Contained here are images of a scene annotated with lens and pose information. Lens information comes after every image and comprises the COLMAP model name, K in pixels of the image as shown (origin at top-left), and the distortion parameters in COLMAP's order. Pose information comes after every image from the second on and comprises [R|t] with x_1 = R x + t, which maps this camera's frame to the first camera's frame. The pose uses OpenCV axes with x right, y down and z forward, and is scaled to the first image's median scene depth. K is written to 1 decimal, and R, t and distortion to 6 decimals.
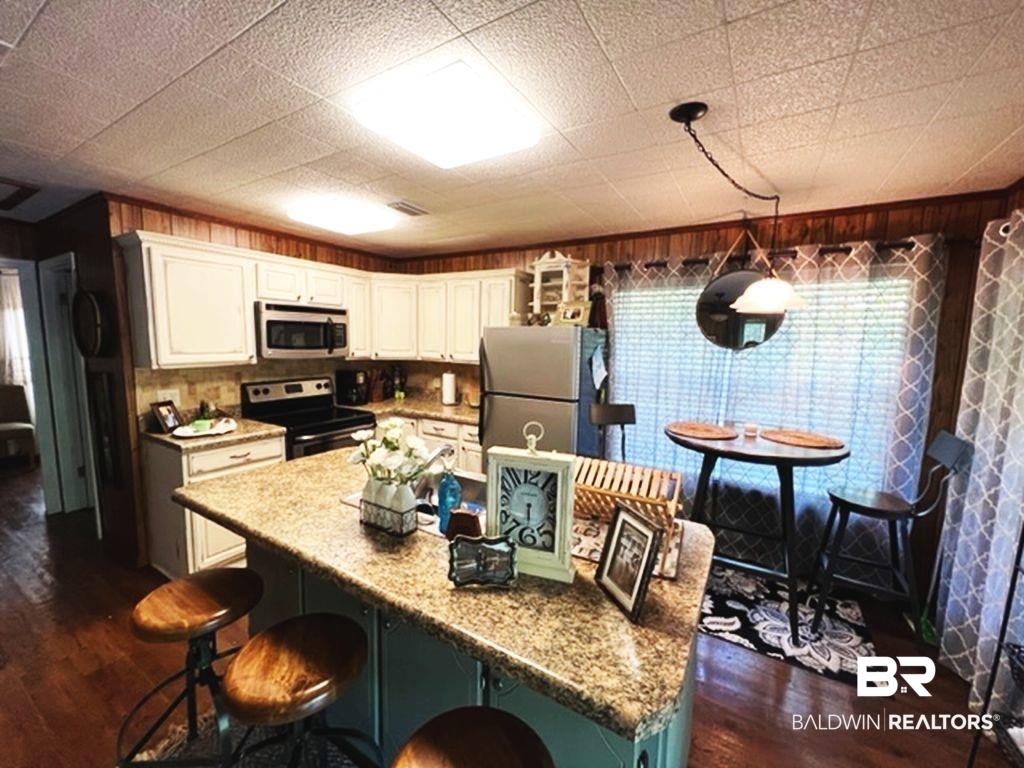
lens RADIAL K [[410.6, 0, 510.9], [0, 410.6, 385.1], [0, 0, 1]] dist [0.000019, -0.000317]
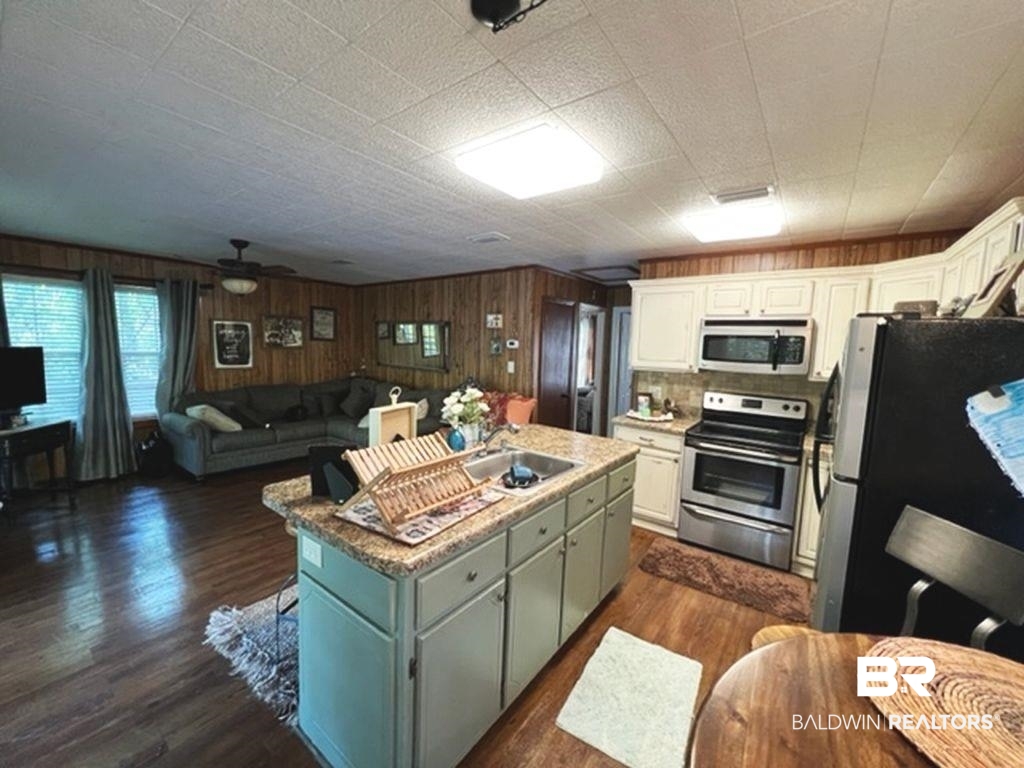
lens RADIAL K [[410.6, 0, 512.5], [0, 410.6, 383.8], [0, 0, 1]] dist [0.000019, -0.000317]
pose [[-0.091466, 0.074958, -0.992983, 0.496044], [-0.150402, 0.984684, 0.088185, -0.038689], [0.984385, 0.157412, -0.078791, 0.499254]]
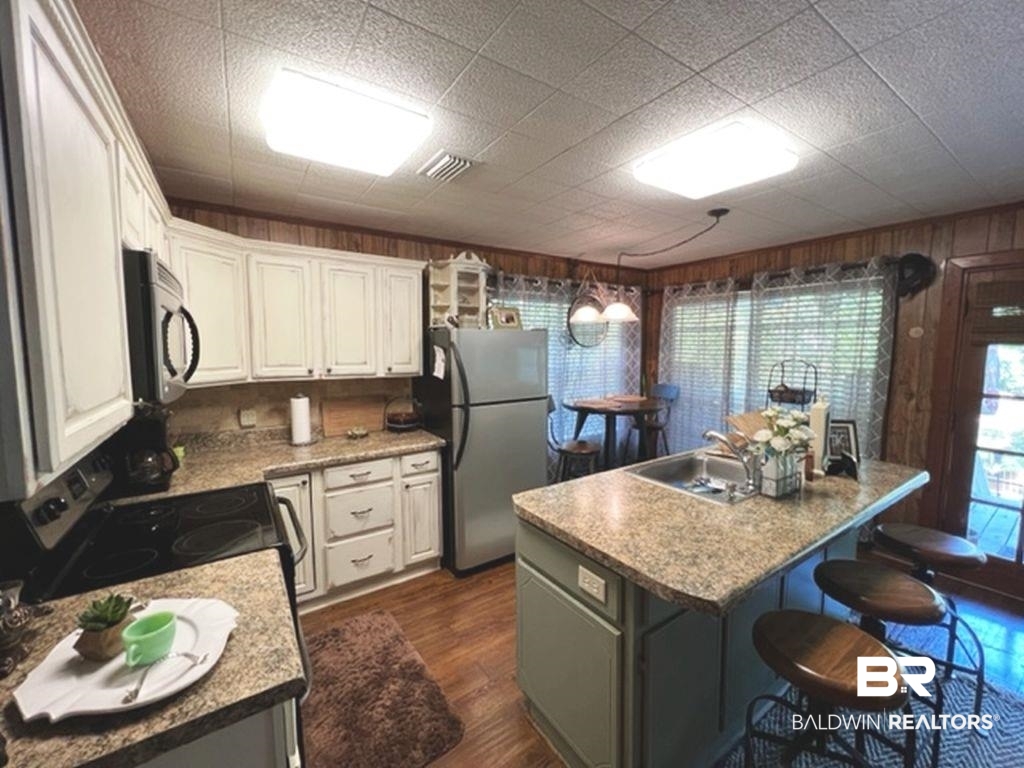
lens RADIAL K [[410.6, 0, 508.0], [0, 410.6, 382.2], [0, 0, 1]] dist [0.000019, -0.000317]
pose [[0.423616, -0.105755, 0.899647, -0.831439], [0.115508, 0.991360, 0.062147, -0.076920], [-0.898447, 0.077590, 0.432172, 0.564292]]
